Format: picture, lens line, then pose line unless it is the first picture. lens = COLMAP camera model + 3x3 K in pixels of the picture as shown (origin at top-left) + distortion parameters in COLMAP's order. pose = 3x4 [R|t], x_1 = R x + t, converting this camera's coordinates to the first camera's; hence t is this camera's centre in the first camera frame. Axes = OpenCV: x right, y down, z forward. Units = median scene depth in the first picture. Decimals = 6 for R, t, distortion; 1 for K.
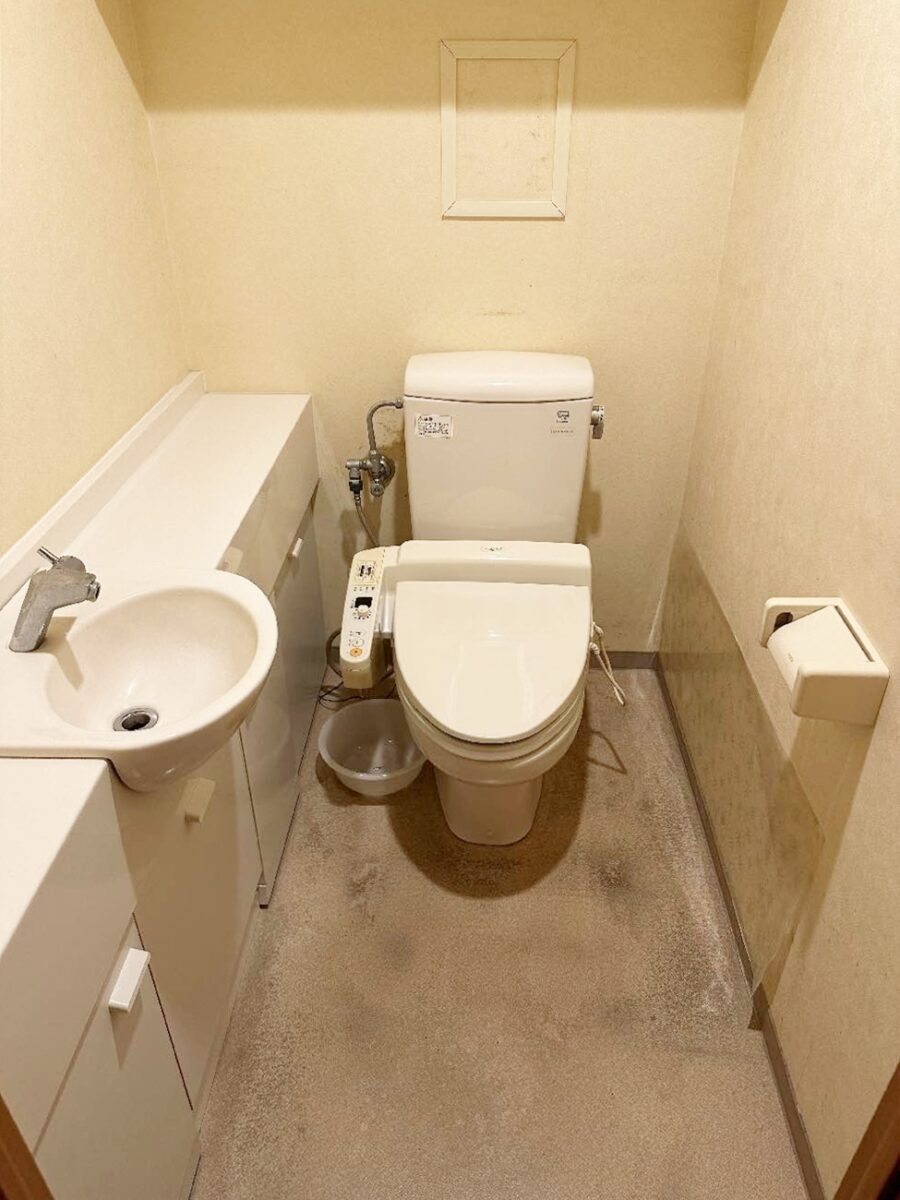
lens RADIAL K [[826.0, 0, 451.3], [0, 826.0, 594.5], [0, 0, 1]] dist [0.028825, -0.048308]
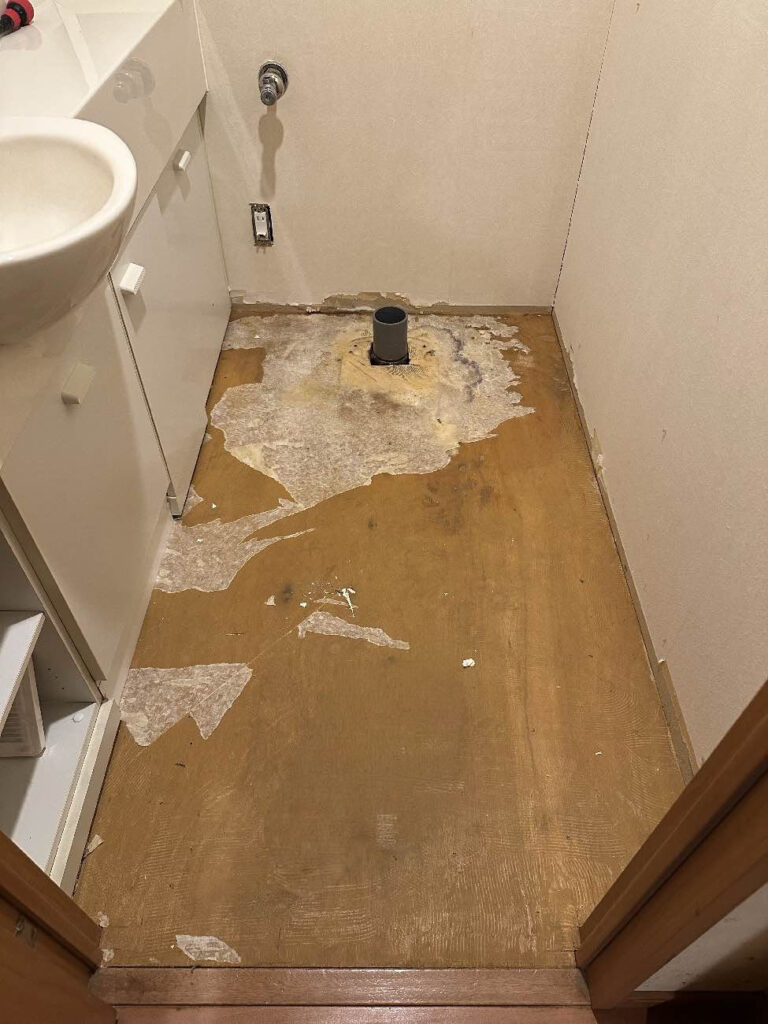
lens RADIAL K [[704.9, 0, 383.6], [0, 704.9, 509.8], [0, 0, 1]] dist [0.028825, -0.048308]
pose [[0.999671, -0.013286, 0.021933, 0.017946], [0.007384, 0.968222, 0.249982, 0.138354], [-0.024558, -0.249738, 0.968002, 0.125026]]
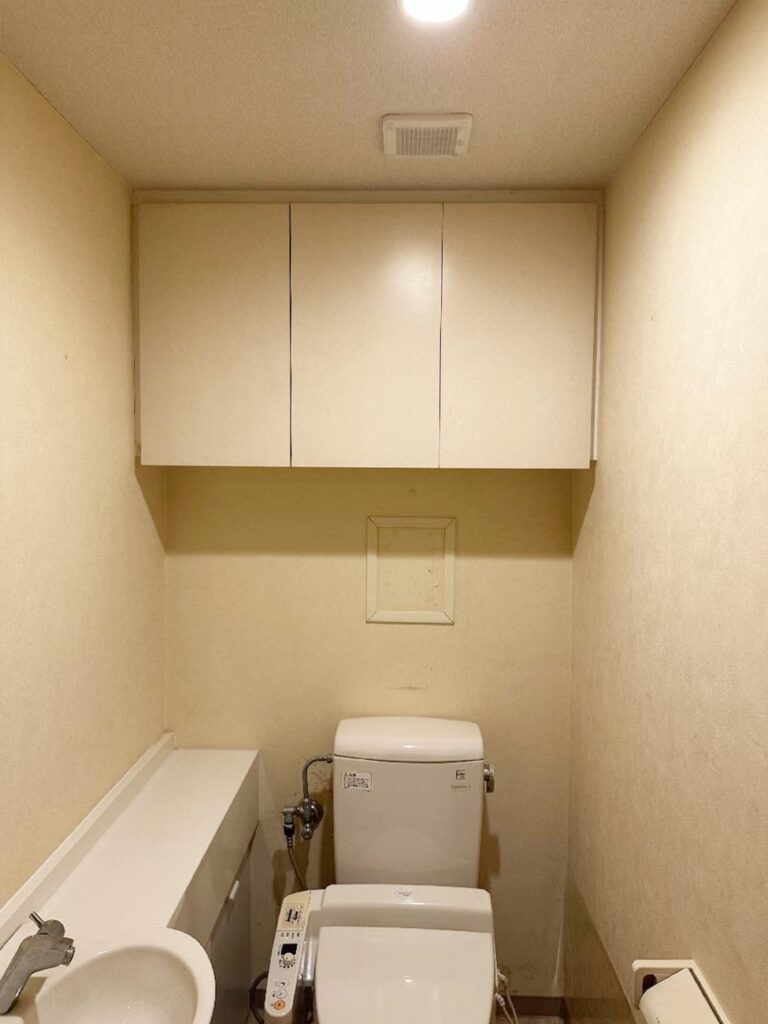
lens RADIAL K [[704.9, 0, 387.5], [0, 704.9, 507.7], [0, 0, 1]] dist [0.028825, -0.048308]
pose [[0.999803, 0.012291, 0.015612, 0.003473], [-0.002969, 0.869322, -0.494237, -0.040301], [-0.019647, 0.494093, 0.869187, -0.133450]]
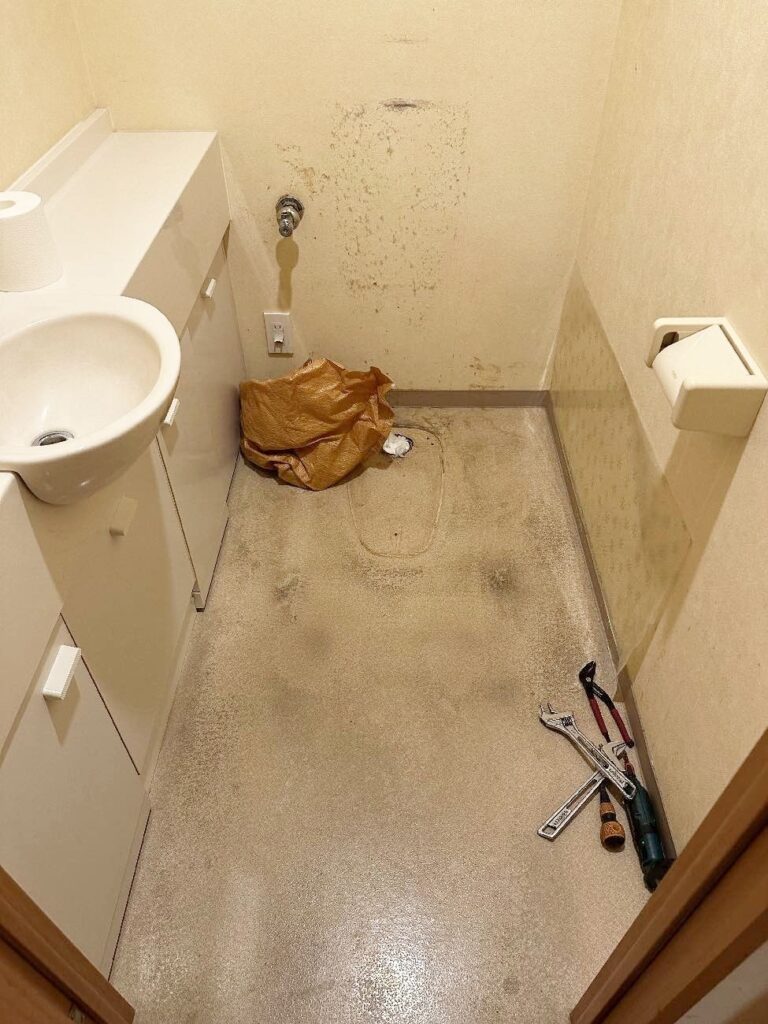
lens RADIAL K [[704.9, 0, 385.4], [0, 704.9, 500.2], [0, 0, 1]] dist [0.028825, -0.048308]
pose [[0.999739, -0.015229, 0.017021, 0.016997], [0.011521, 0.979752, 0.199882, 0.033588], [-0.019721, -0.199634, 0.979672, 0.065851]]
